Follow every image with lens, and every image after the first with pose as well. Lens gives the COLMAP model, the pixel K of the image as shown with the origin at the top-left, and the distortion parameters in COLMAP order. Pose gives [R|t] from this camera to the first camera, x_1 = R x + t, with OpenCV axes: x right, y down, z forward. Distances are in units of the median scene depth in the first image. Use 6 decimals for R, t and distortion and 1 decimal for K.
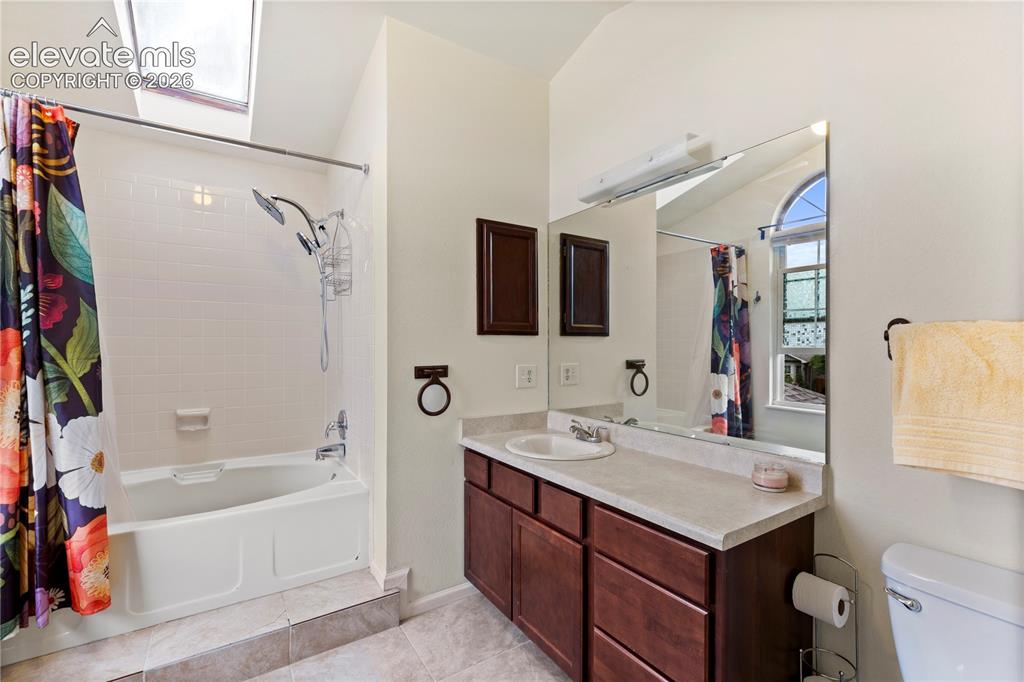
lens RADIAL K [[447.5, 0, 509.8], [0, 447.5, 348.8], [0, 0, 1]] dist [0.002391, -0.000807]
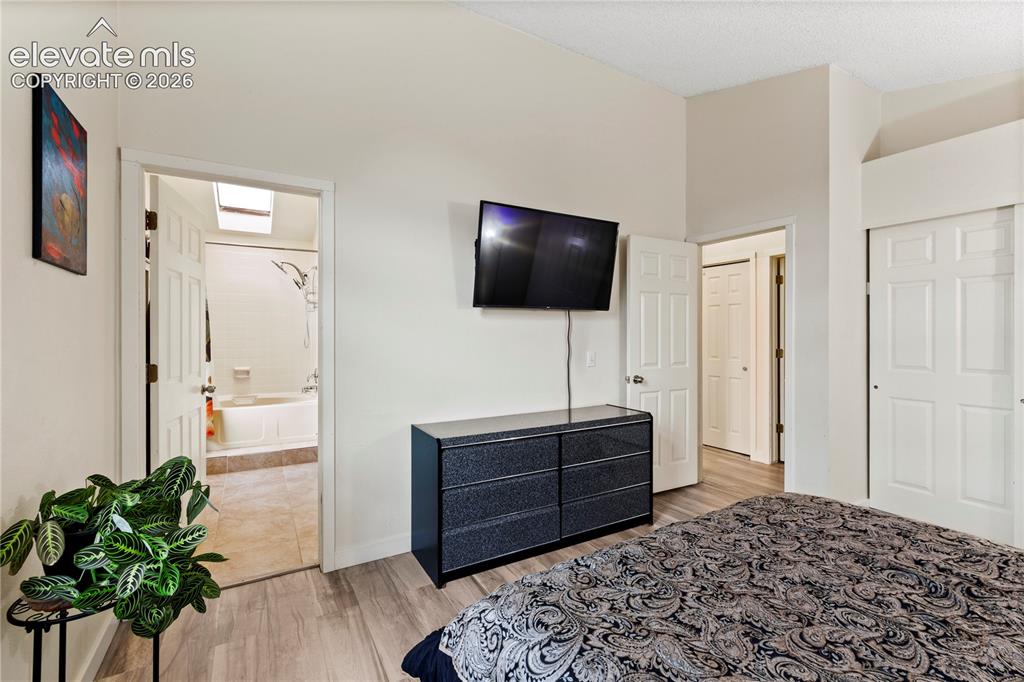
lens RADIAL K [[447.5, 0, 513.9], [0, 447.5, 334.2], [0, 0, 1]] dist [0.002391, -0.000807]
pose [[0.998642, 0.003853, -0.051955, 0.697785], [-0.003998, 0.999988, -0.002698, -0.010052], [0.051944, 0.002902, 0.998646, -1.074566]]
